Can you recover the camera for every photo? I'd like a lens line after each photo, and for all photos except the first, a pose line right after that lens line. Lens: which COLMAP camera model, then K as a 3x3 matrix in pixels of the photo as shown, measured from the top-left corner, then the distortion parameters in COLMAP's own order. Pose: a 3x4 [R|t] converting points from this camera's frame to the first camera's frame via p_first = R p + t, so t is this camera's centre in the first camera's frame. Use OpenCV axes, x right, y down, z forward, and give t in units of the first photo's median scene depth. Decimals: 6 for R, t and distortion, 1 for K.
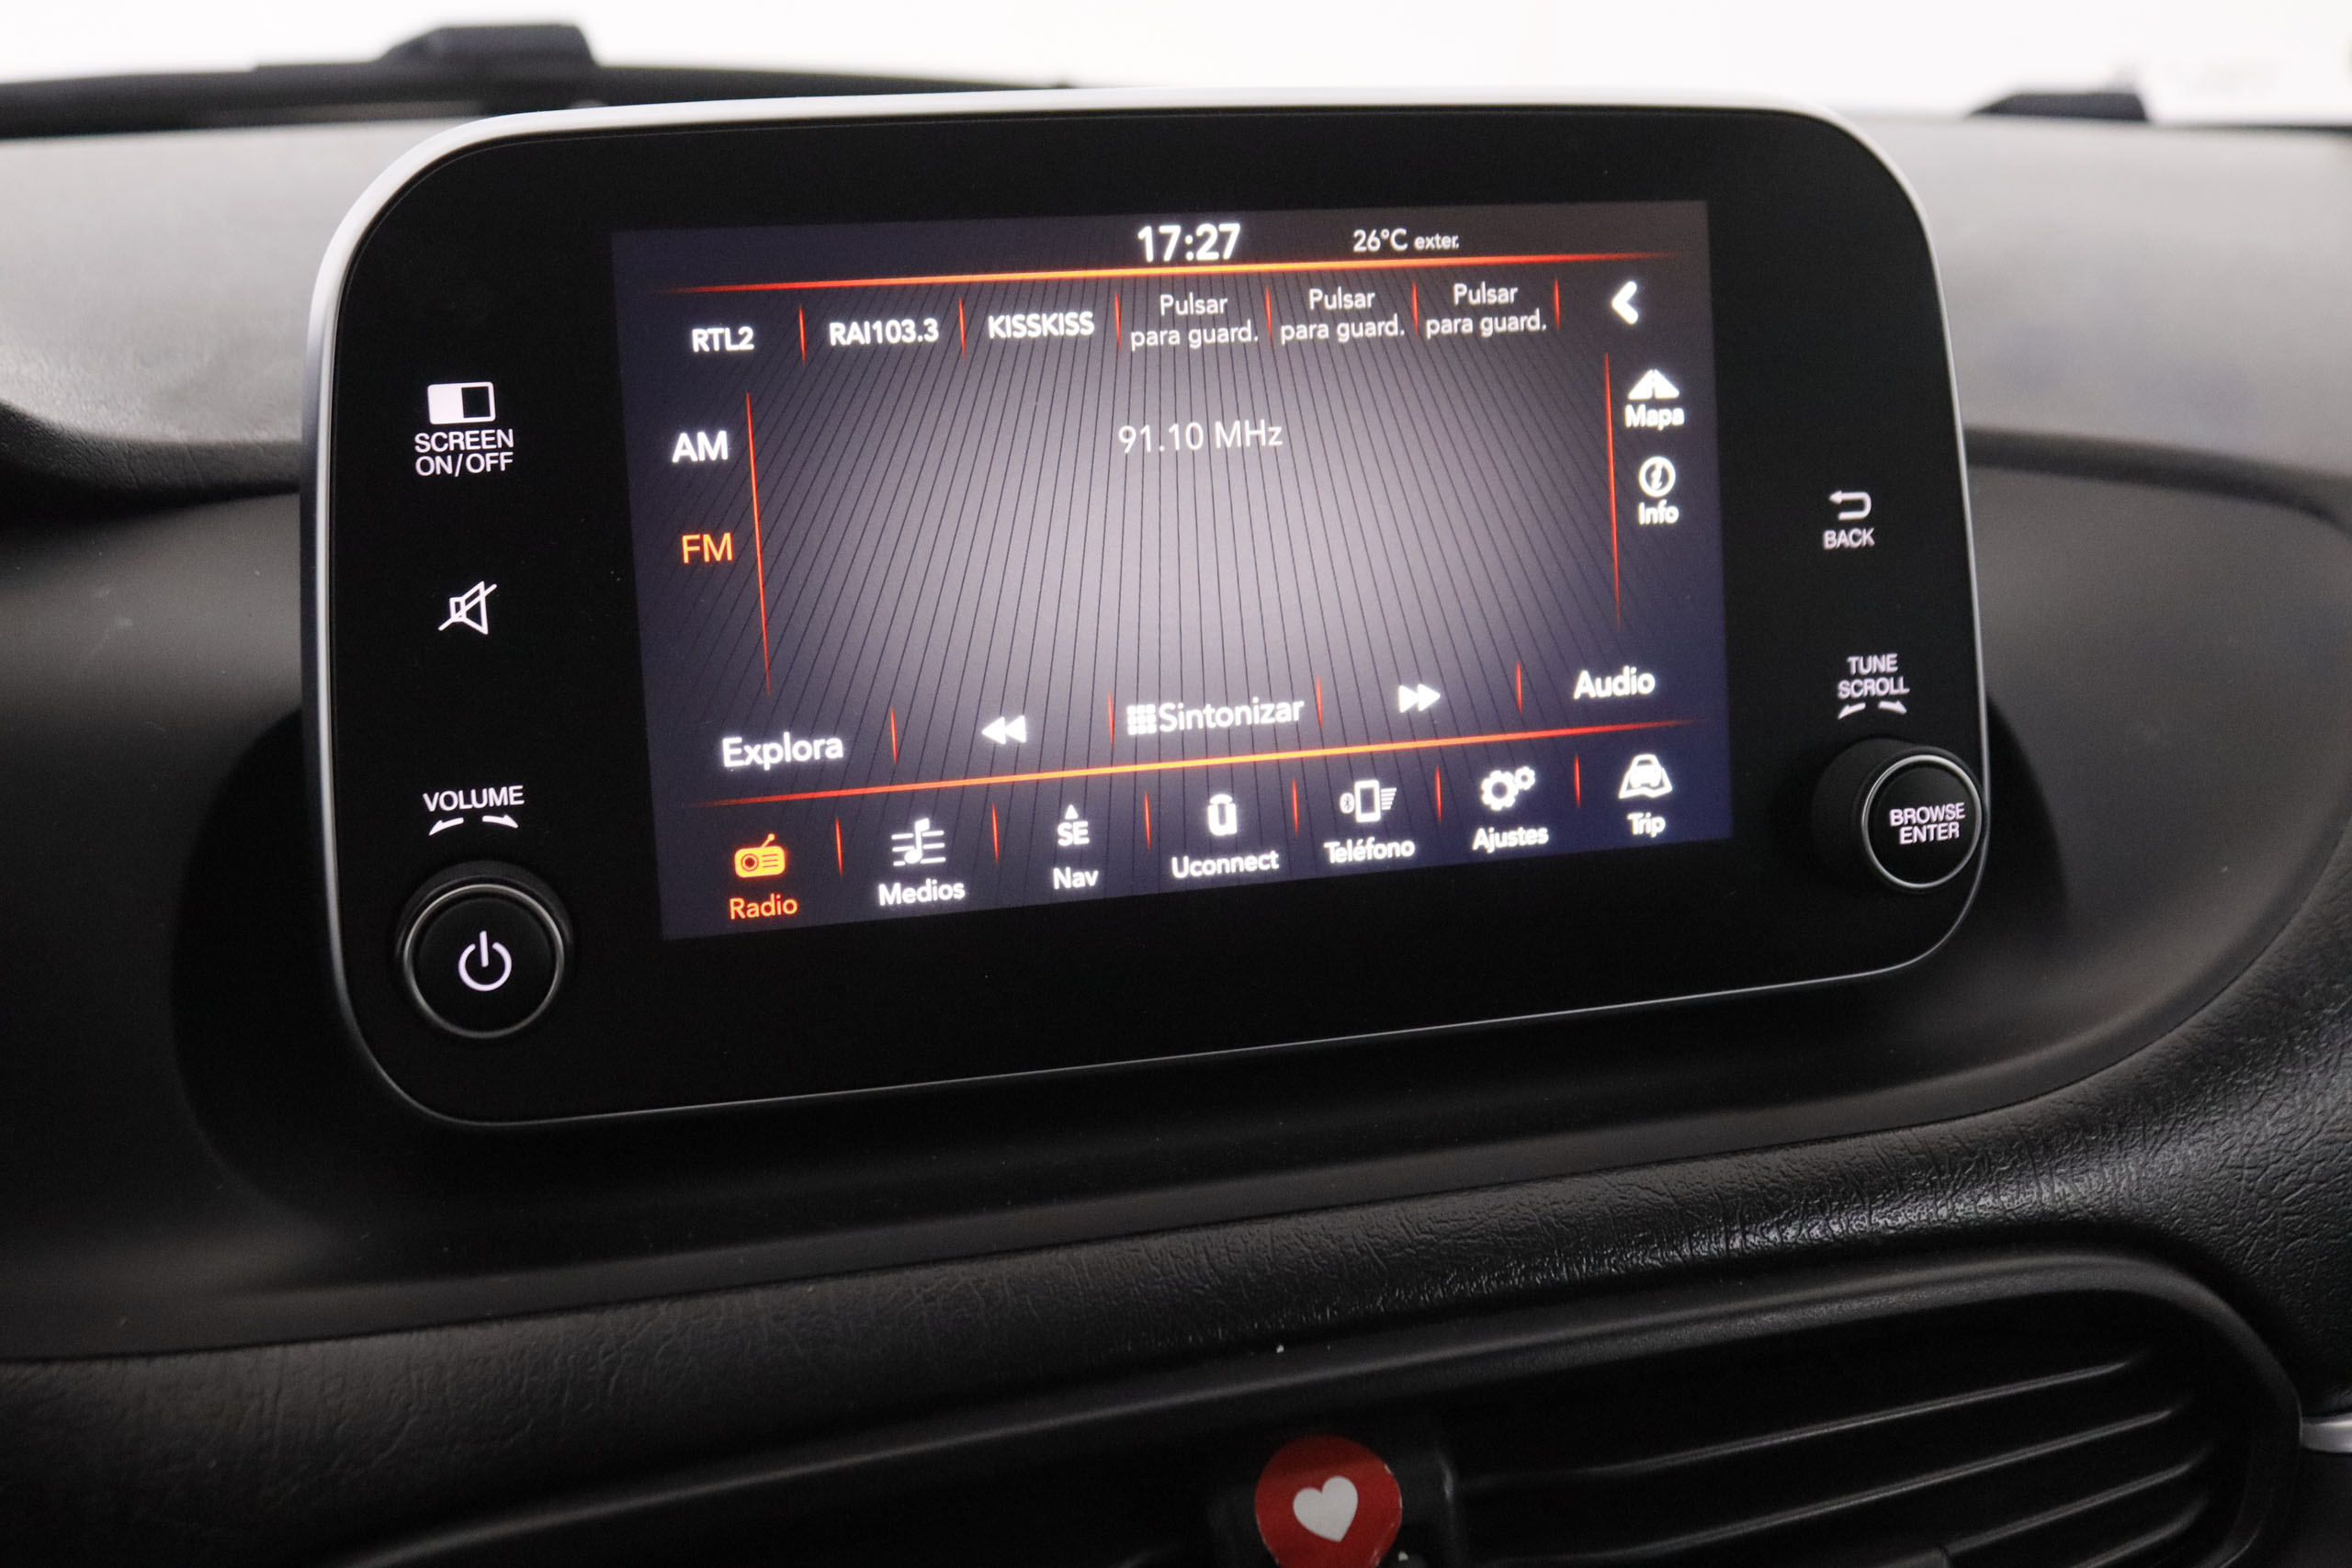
lens RADIAL K [[2699.9, 0, 1176.0], [0, 2699.9, 784.0], [0, 0, 1]] dist [-0.096955, 0.039131]
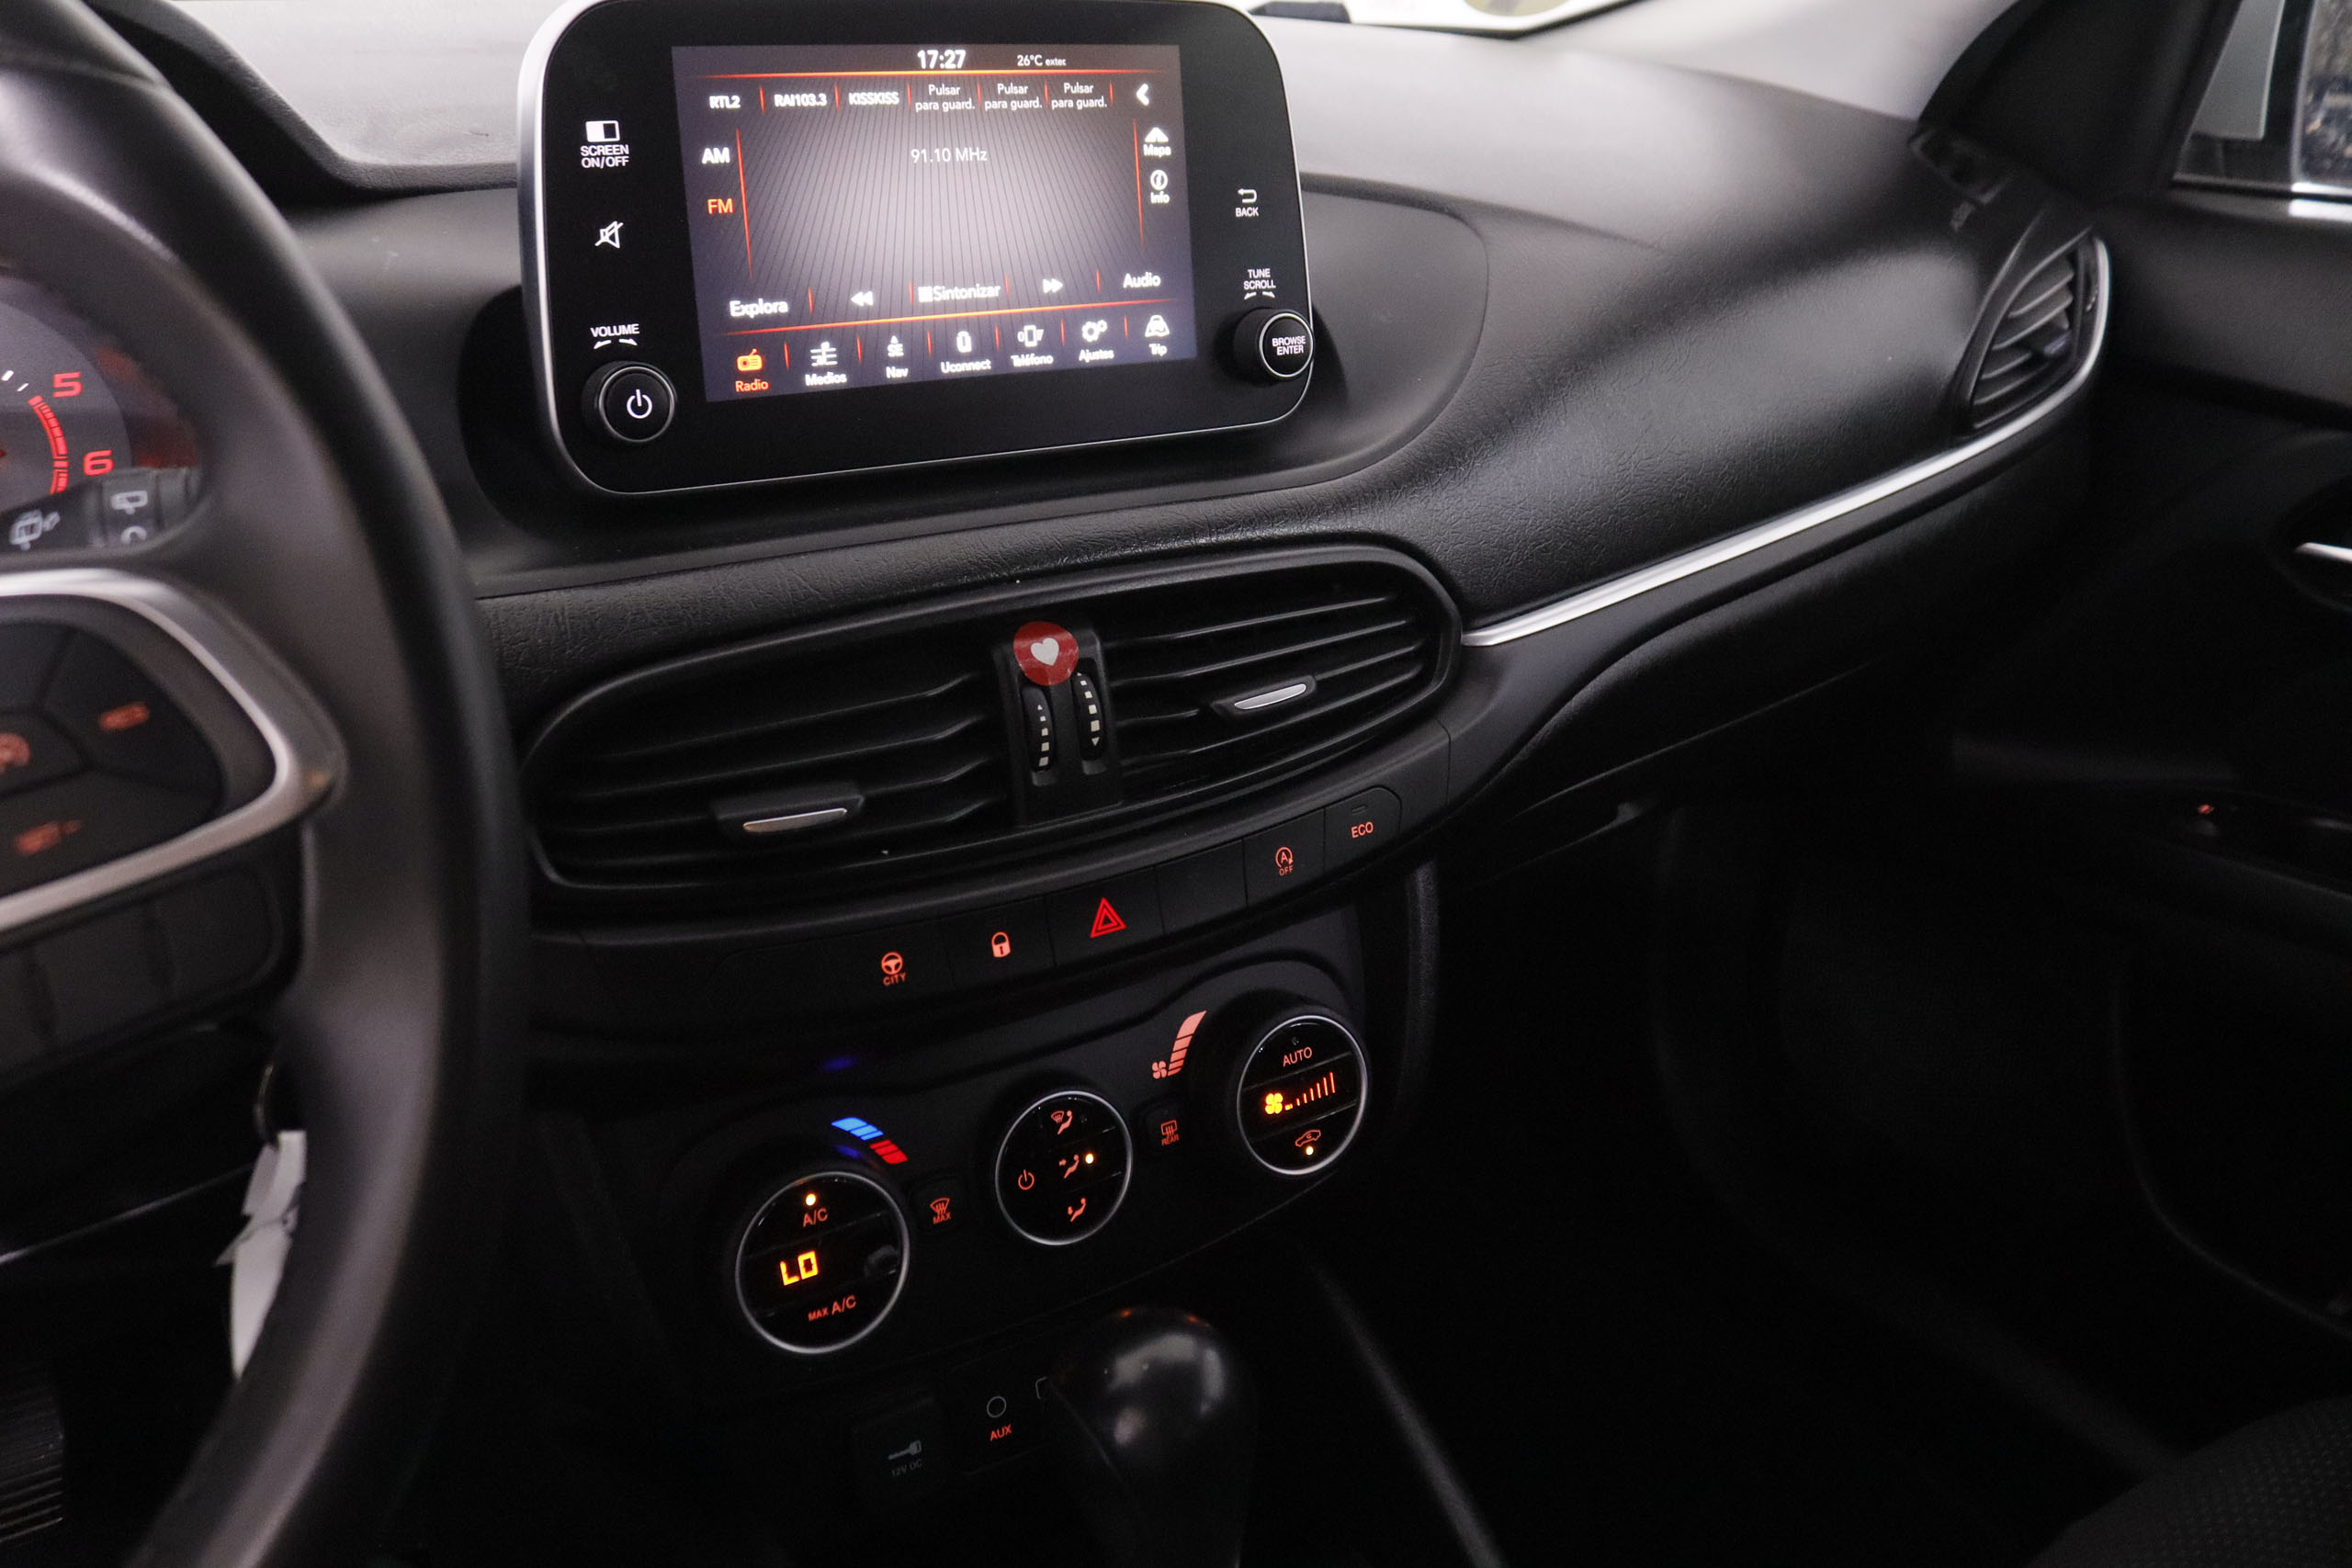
lens RADIAL K [[1952.8, 0, 1176.0], [0, 1952.8, 784.0], [0, 0, 1]] dist [-0.171263, 0.134635]
pose [[0.961425, -0.069734, 0.266082, -0.247342], [0.033974, 0.990029, 0.136709, 0.152102], [-0.272962, -0.122395, 0.954207, -0.499132]]
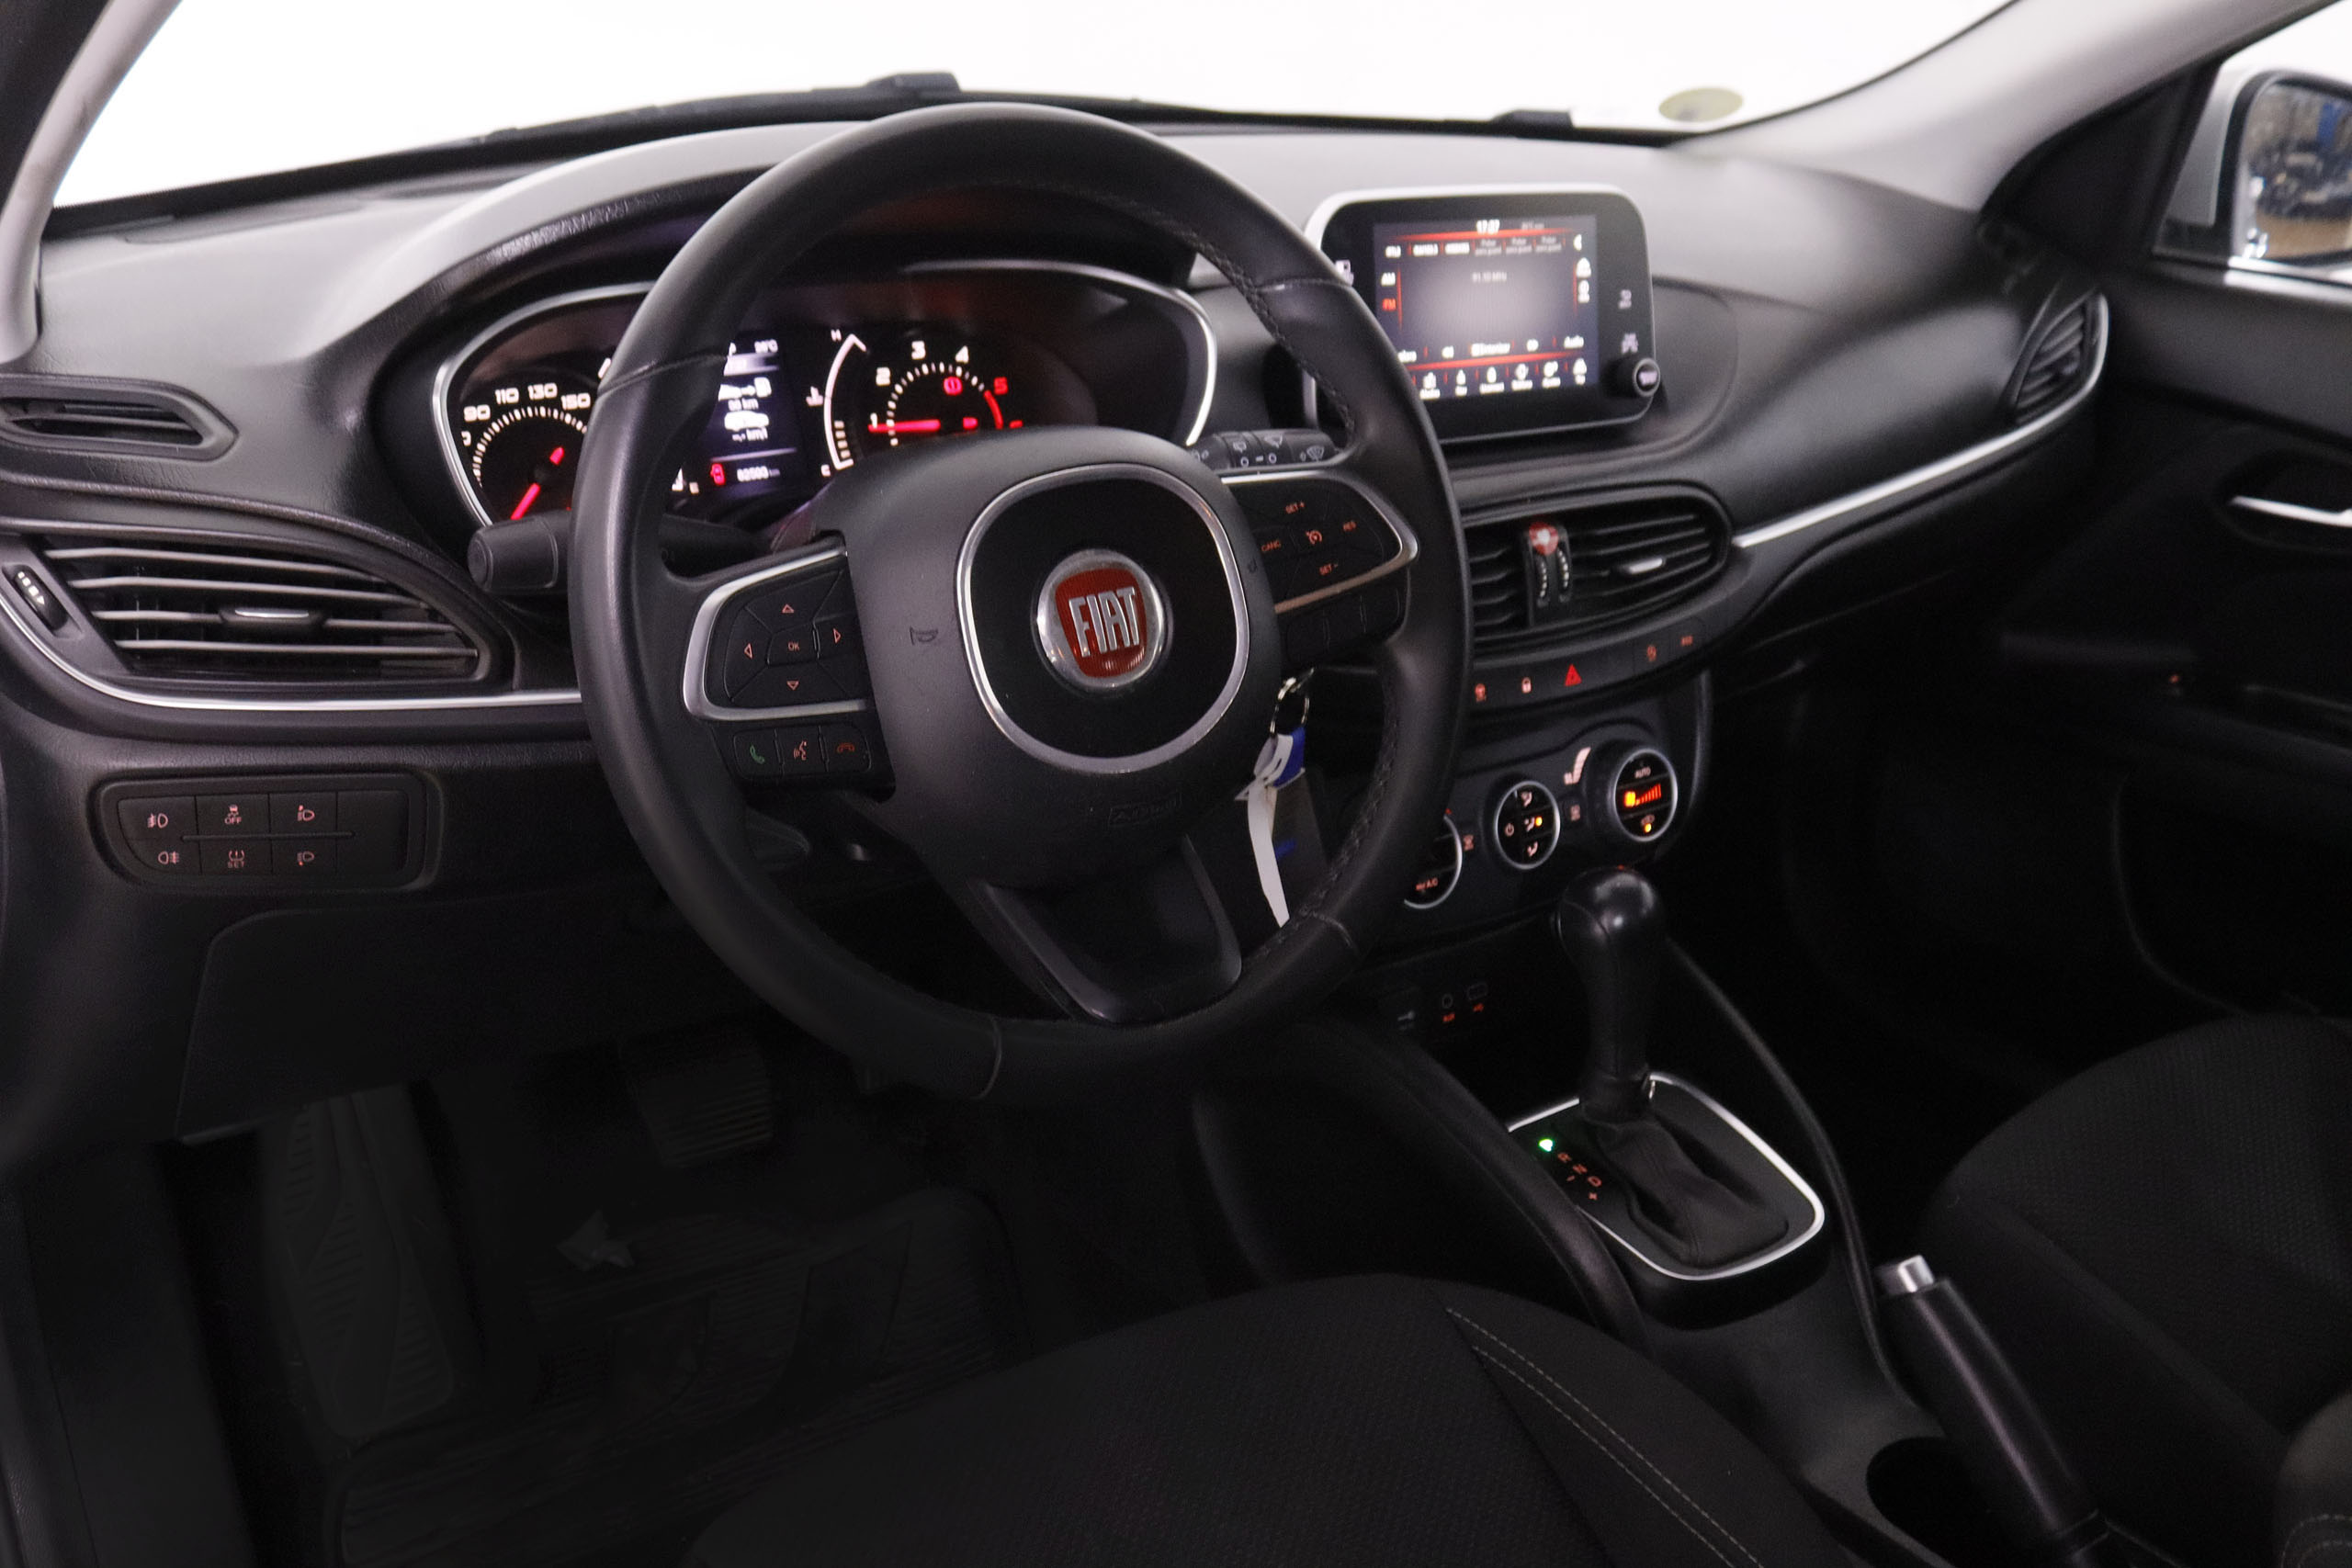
lens RADIAL K [[2208.2, 0, 1176.0], [0, 2208.2, 784.0], [0, 0, 1]] dist [-0.111101, 0.017135]
pose [[0.954141, -0.064083, 0.292419, -1.407003], [0.027724, 0.991536, 0.126835, 0.185881], [-0.298072, -0.112911, 0.947842, -1.968452]]
